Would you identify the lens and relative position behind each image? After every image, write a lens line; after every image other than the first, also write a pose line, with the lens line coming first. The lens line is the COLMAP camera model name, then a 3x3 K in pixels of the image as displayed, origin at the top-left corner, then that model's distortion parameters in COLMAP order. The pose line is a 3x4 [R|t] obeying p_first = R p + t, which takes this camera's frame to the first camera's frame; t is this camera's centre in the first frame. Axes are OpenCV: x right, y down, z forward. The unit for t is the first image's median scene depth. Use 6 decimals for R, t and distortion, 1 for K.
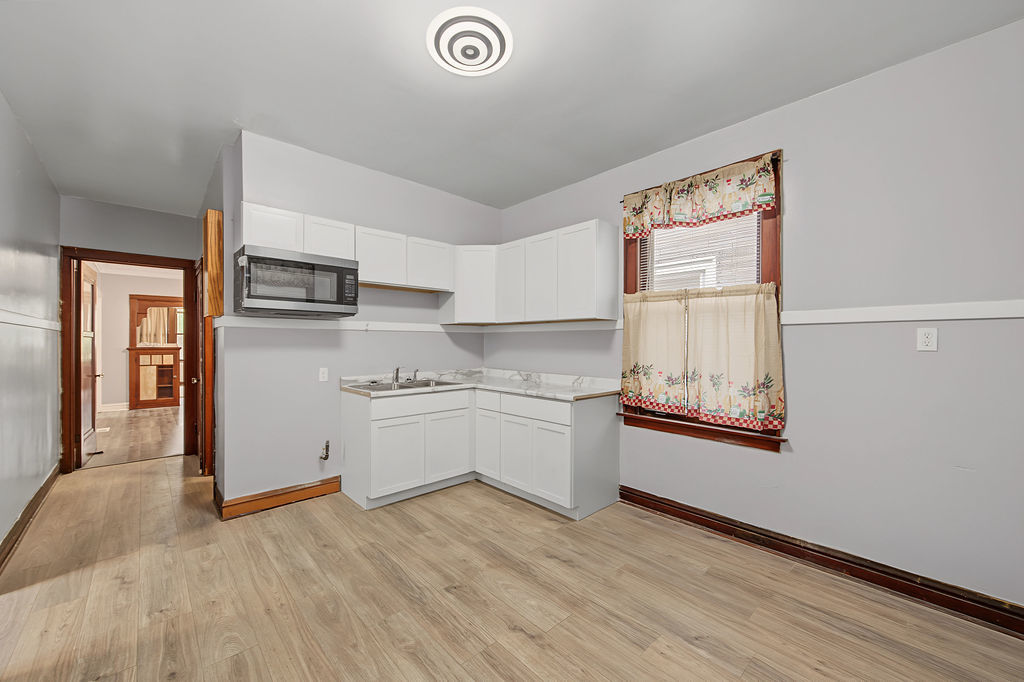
lens RADIAL K [[397.1, 0, 512.0], [0, 397.1, 341.0], [0, 0, 1]] dist [0.001611, -0.000021]
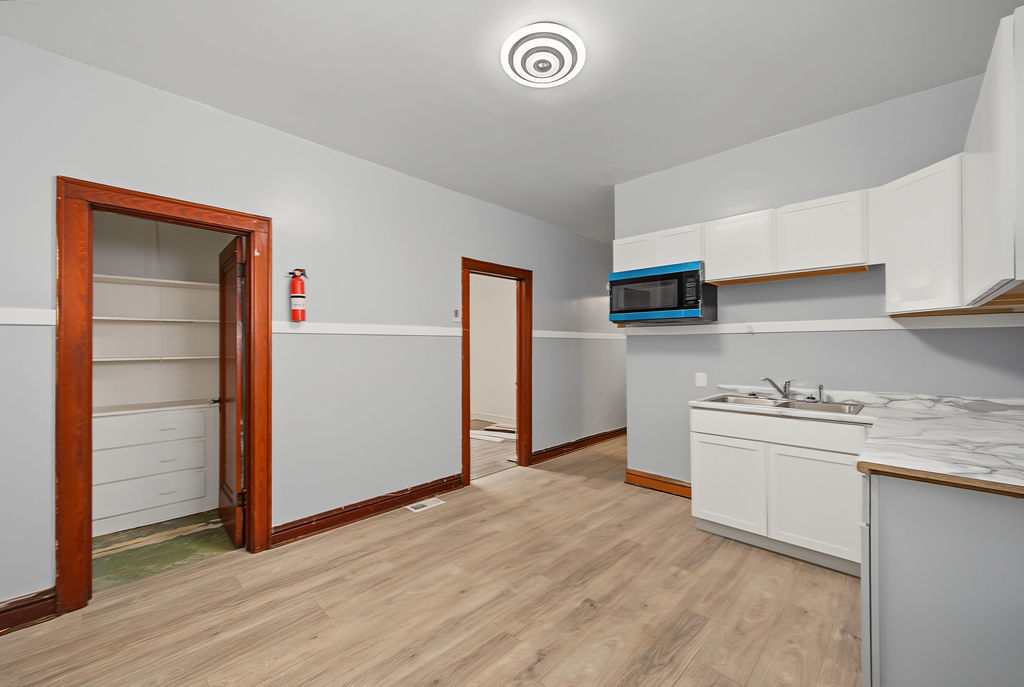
lens RADIAL K [[407.2, 0, 512.0], [0, 407.2, 343.5], [0, 0, 1]] dist [0.001460, 0.000040]
pose [[0.048988, -0.011940, -0.998728, 0.627376], [0.005653, 0.999916, -0.011677, 0.003999], [0.998783, -0.005074, 0.049051, 0.576049]]
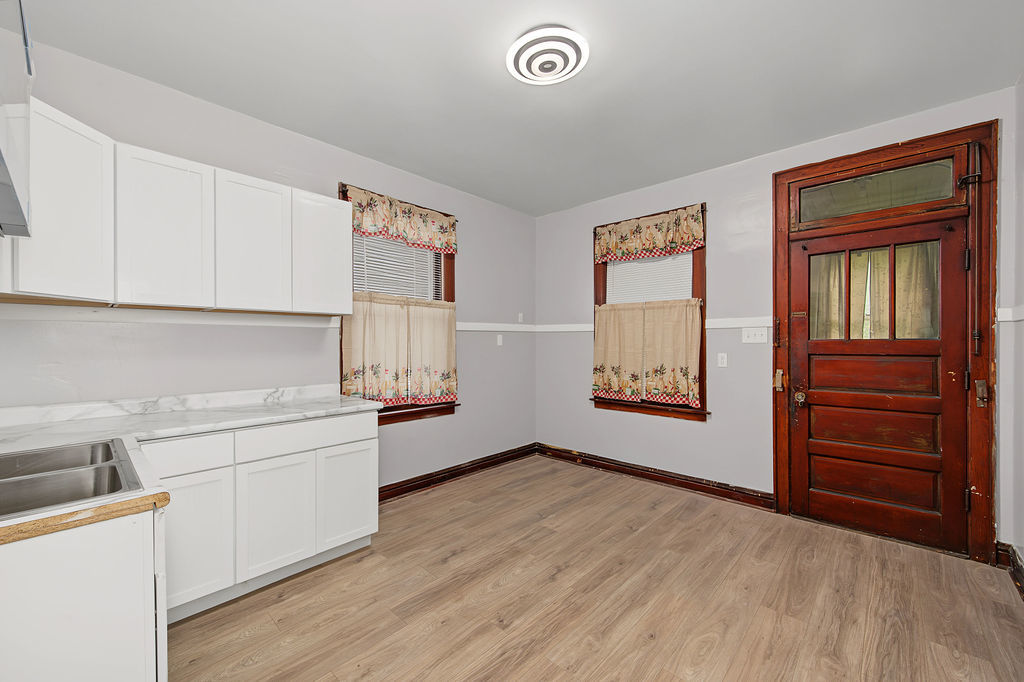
lens RADIAL K [[397.1, 0, 512.0], [0, 397.1, 341.0], [0, 0, 1]] dist [0.001611, -0.000021]
pose [[-0.071286, 0.000937, 0.997455, -0.773203], [-0.001326, 0.999999, -0.001035, 0.000961], [-0.997455, -0.001396, -0.071285, 0.785703]]
